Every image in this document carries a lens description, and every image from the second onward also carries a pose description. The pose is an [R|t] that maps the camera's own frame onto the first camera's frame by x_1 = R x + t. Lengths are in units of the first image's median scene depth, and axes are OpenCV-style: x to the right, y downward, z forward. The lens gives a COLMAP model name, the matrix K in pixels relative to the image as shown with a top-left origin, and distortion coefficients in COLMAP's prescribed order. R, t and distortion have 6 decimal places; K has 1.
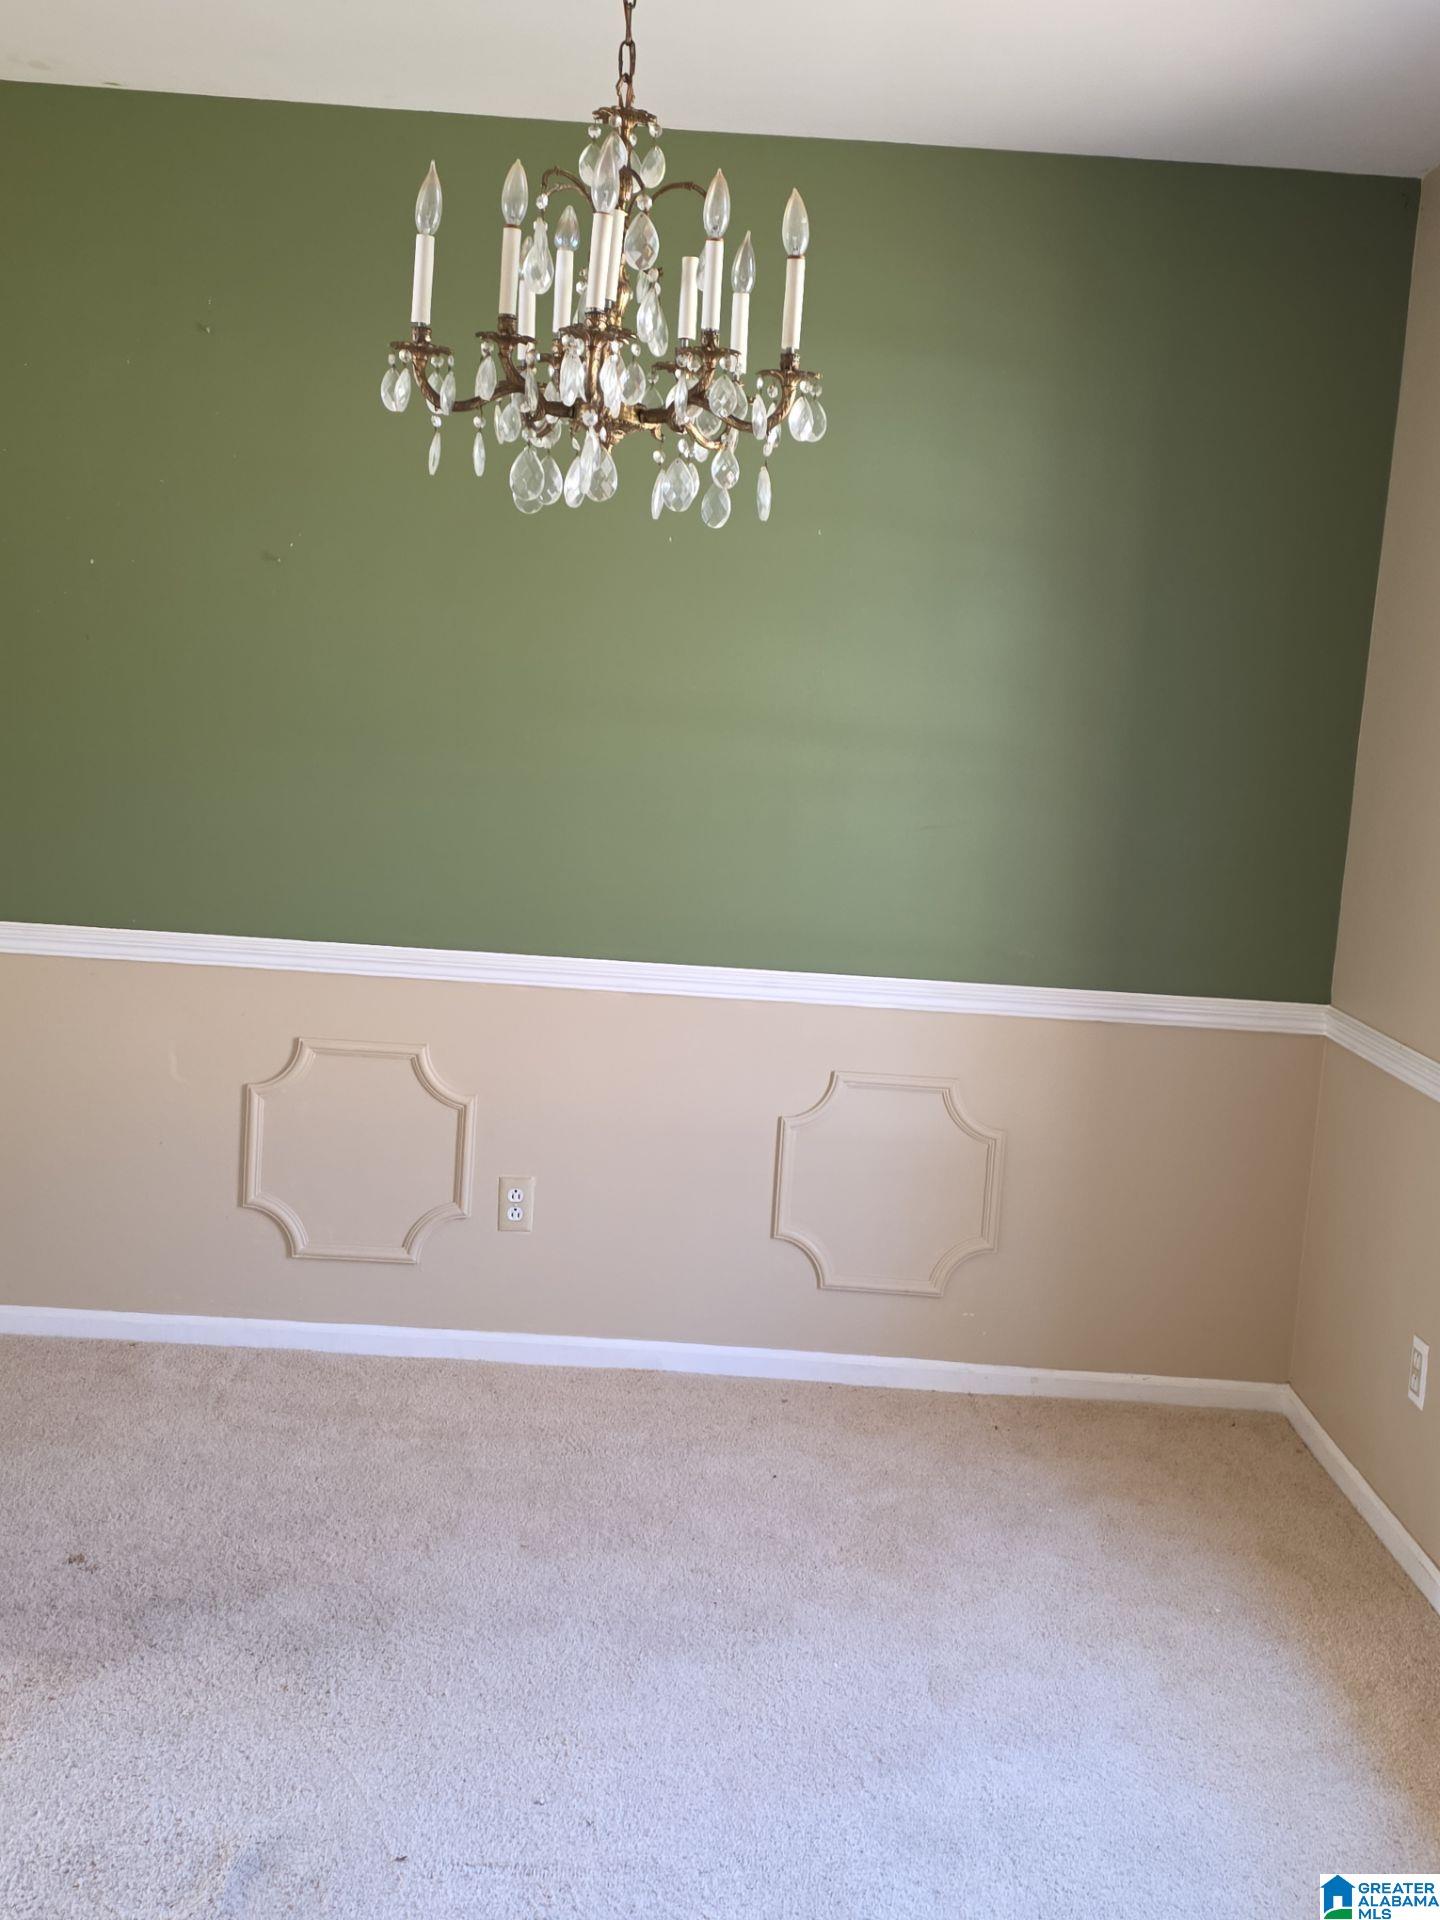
lens RADIAL K [[1935.3, 0, 720.0], [0, 1935.3, 960.0], [0, 0, 1]] dist [0.134555, 0.003074]
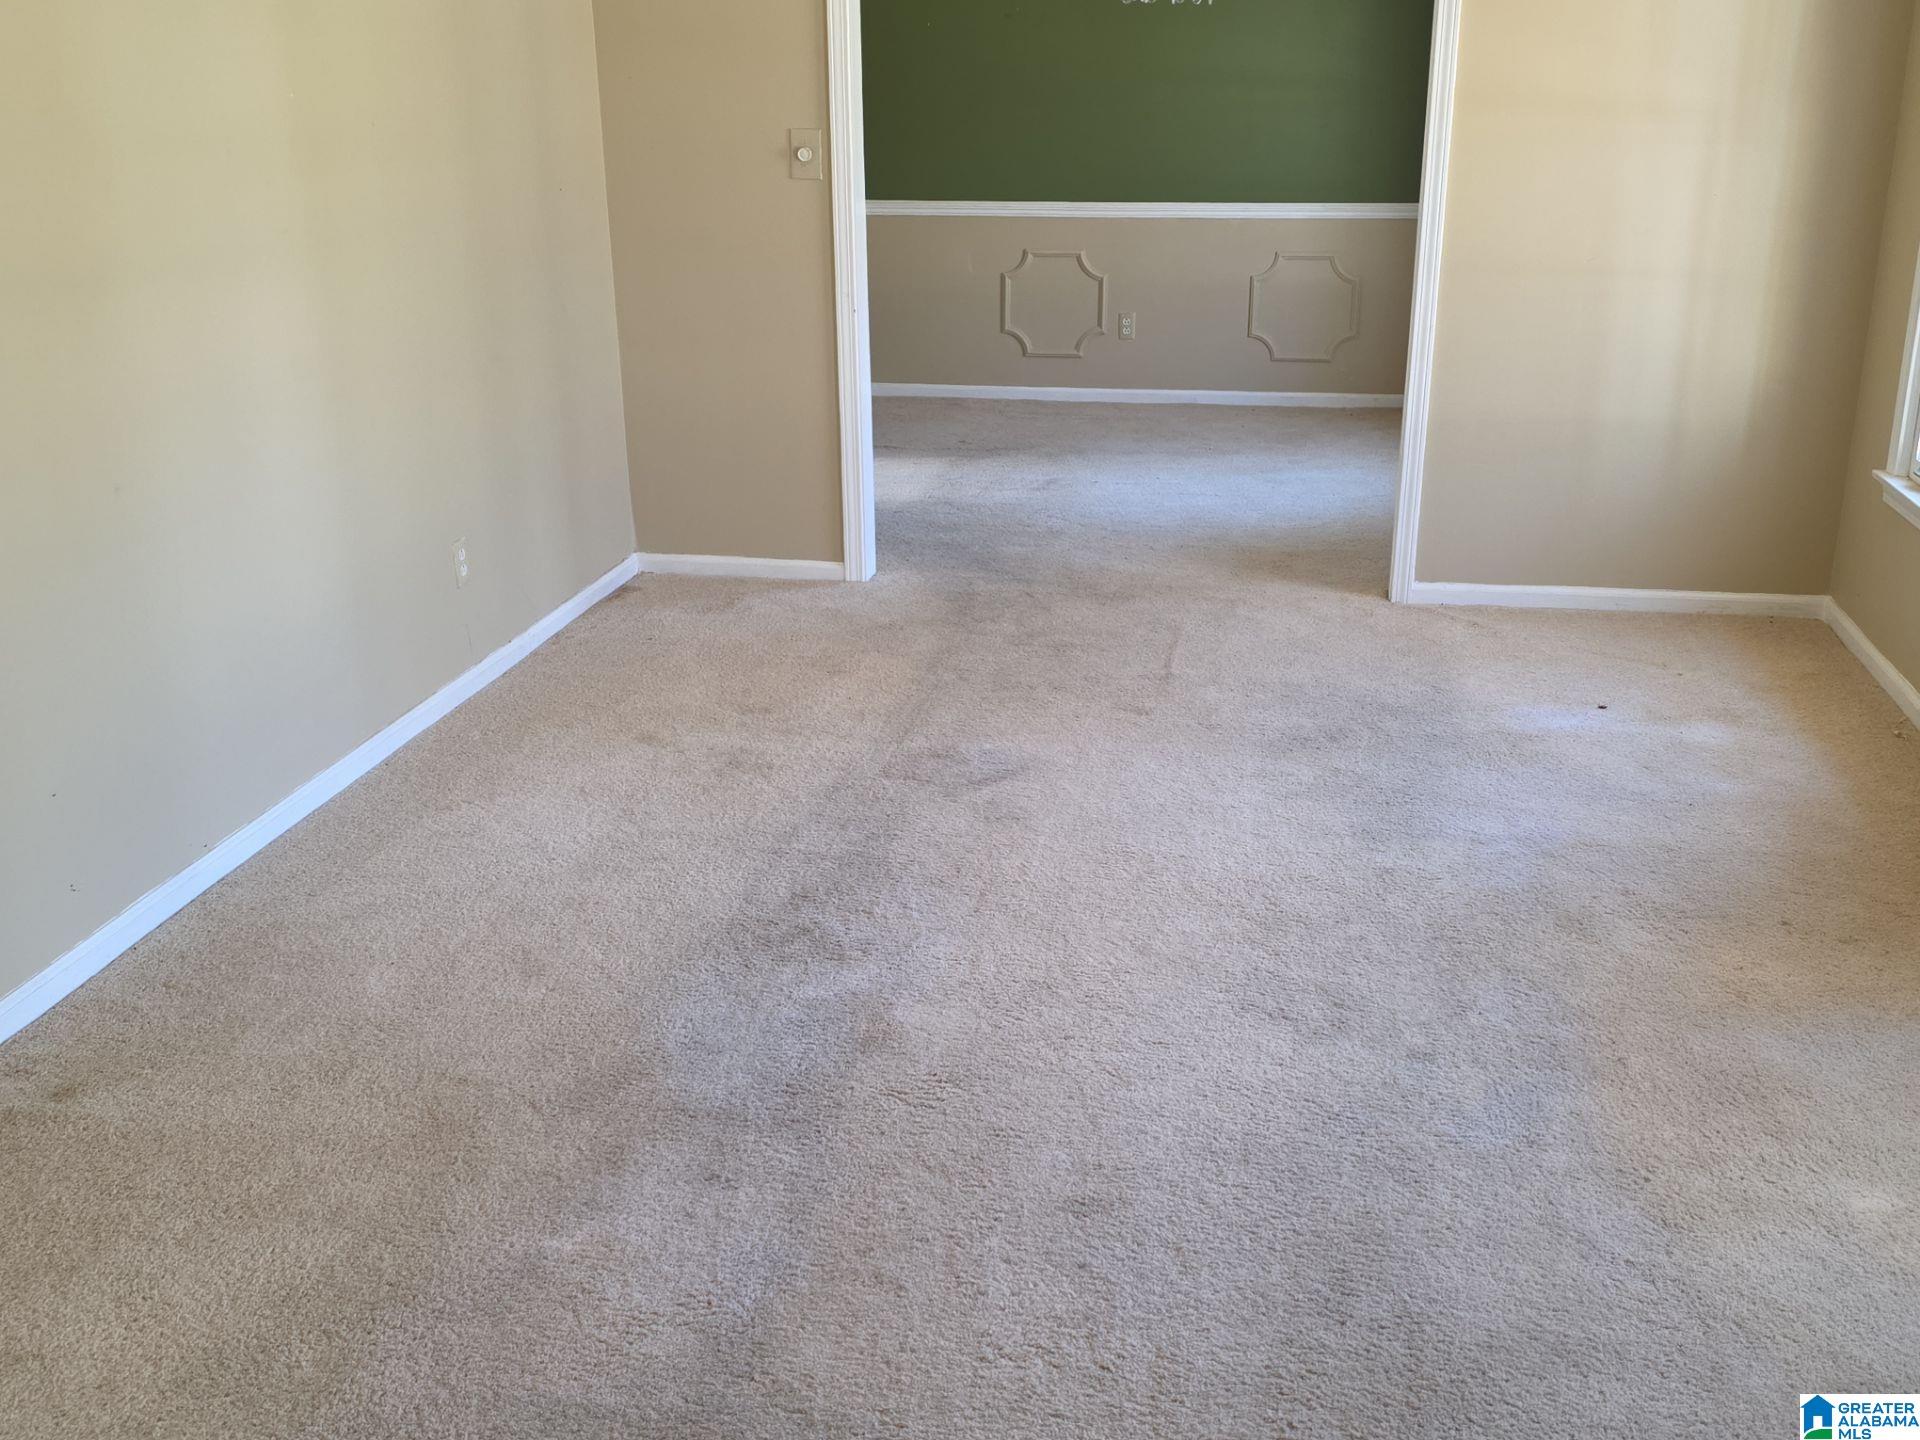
lens RADIAL K [[1935.3, 0, 960.0], [0, 1935.3, 720.0], [0, 0, 1]] dist [0.134555, 0.003074]
pose [[0.981525, -0.005341, -0.191257, 0.122642], [0.048828, 0.973503, 0.223398, 0.059760], [0.184996, -0.228610, 0.955779, -1.185429]]
